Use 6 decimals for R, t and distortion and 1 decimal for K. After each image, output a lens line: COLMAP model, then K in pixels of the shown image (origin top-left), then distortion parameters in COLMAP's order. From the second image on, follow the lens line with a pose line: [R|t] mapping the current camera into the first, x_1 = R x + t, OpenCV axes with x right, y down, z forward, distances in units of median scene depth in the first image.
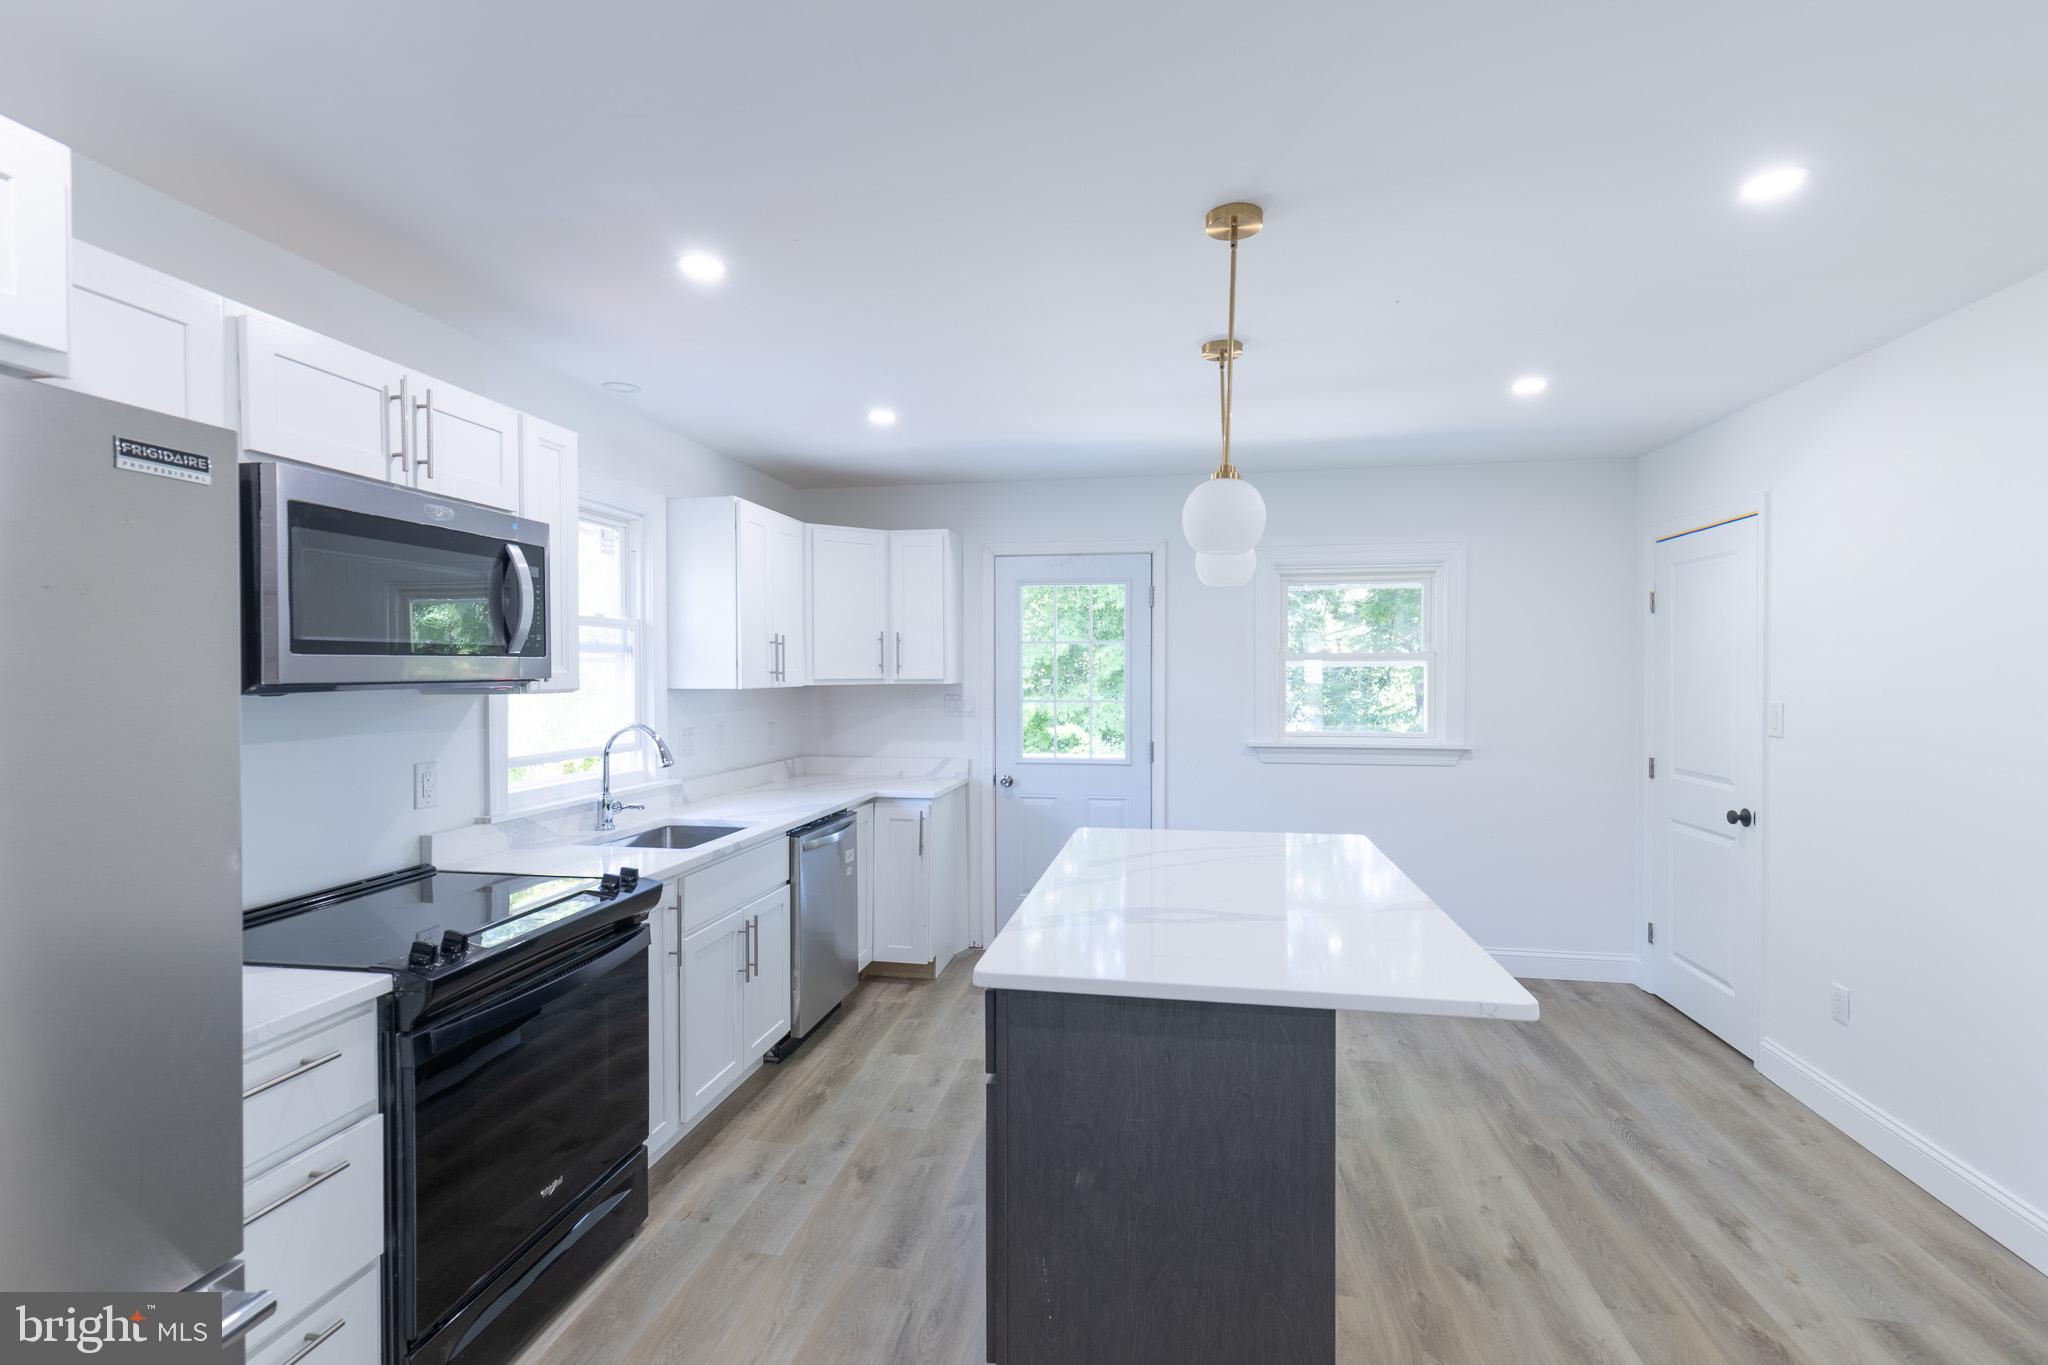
lens RADIAL K [[928.2, 0, 1029.2], [0, 928.2, 680.0], [0, 0, 1]] dist [0.010036, -0.001545]
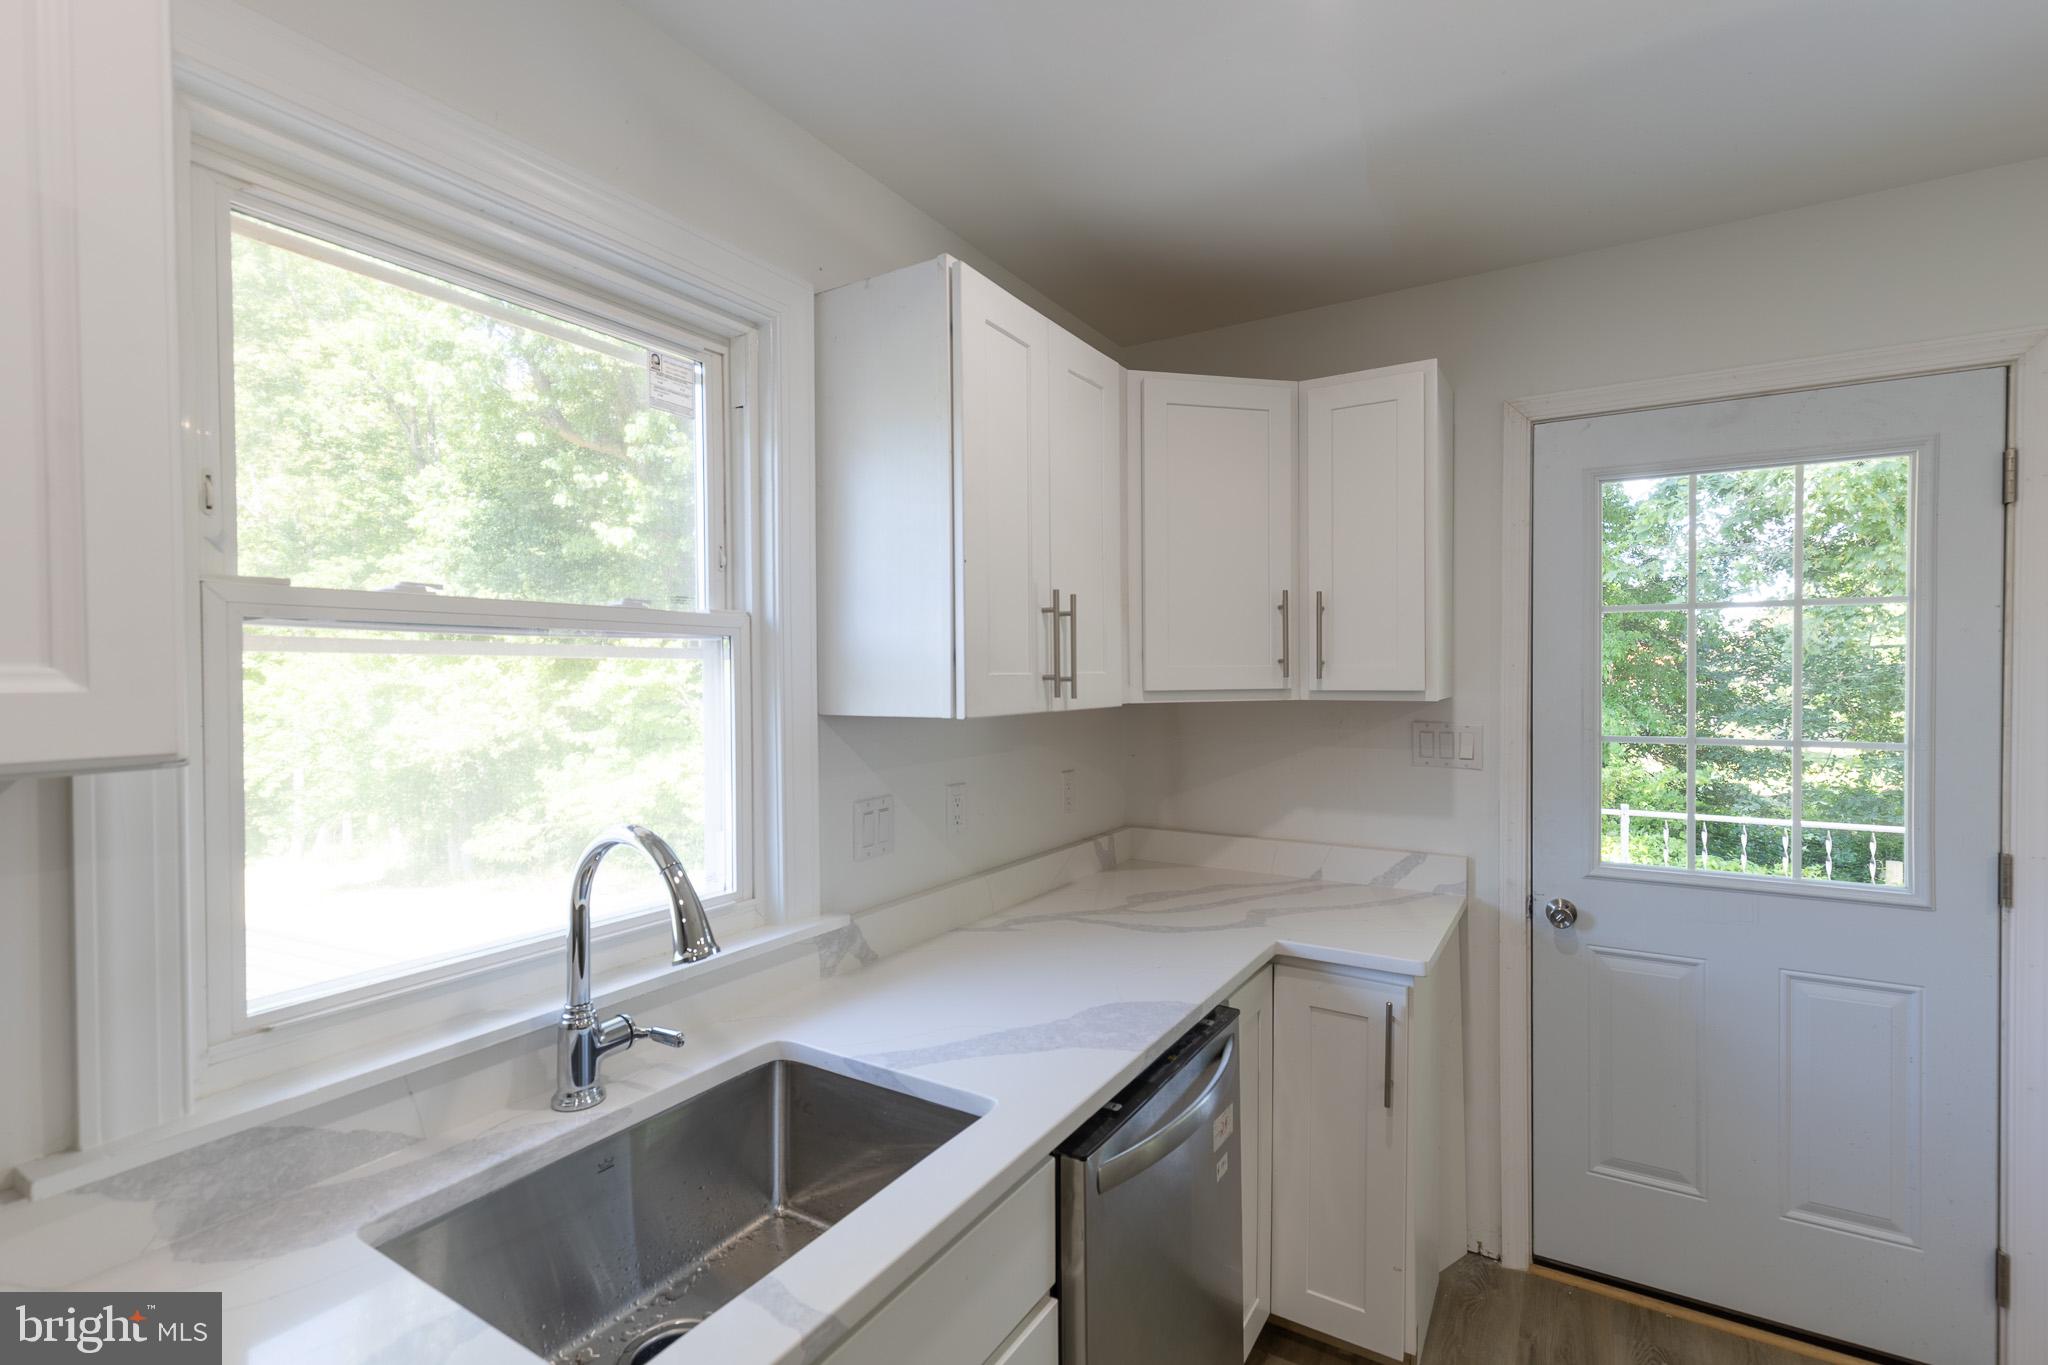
lens RADIAL K [[932.5, 0, 1028.9], [0, 932.5, 680.8], [0, 0, 1]] dist [0.010047, -0.001113]
pose [[0.930273, 0.000261, -0.366868, -0.120430], [0.000317, 0.999999, 0.001513, -0.007566], [0.366868, -0.001524, 0.930272, 0.578817]]
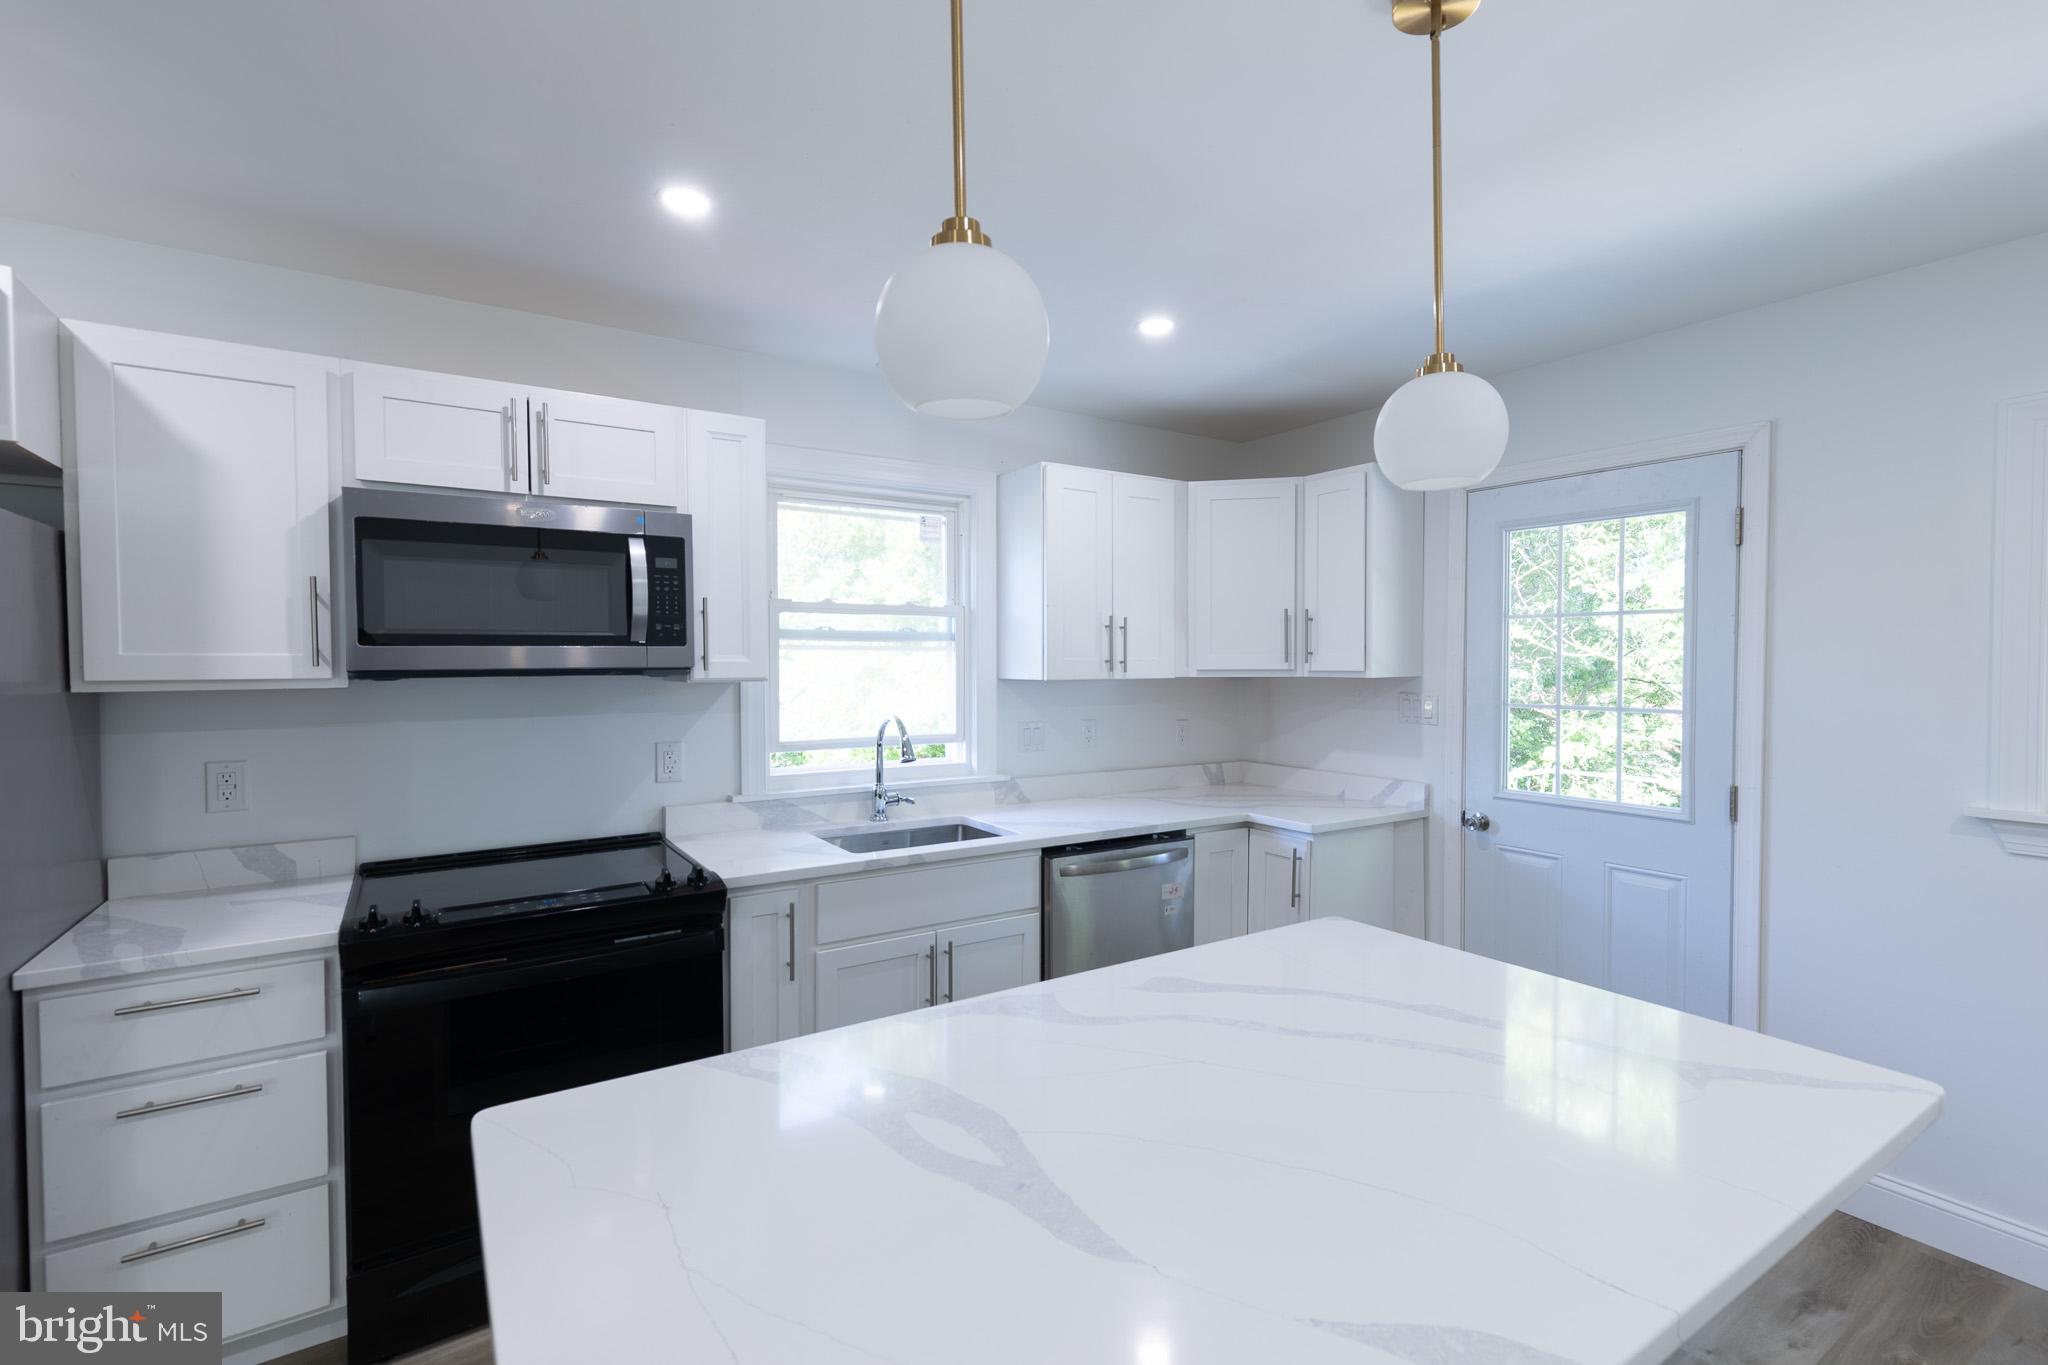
lens RADIAL K [[932.5, 0, 1028.9], [0, 932.5, 680.8], [0, 0, 1]] dist [0.010047, -0.001113]
pose [[0.685056, 0.017795, -0.728273, 0.299668], [-0.007899, 0.999824, 0.017000, -0.004228], [0.728448, -0.005893, 0.685076, 0.354718]]
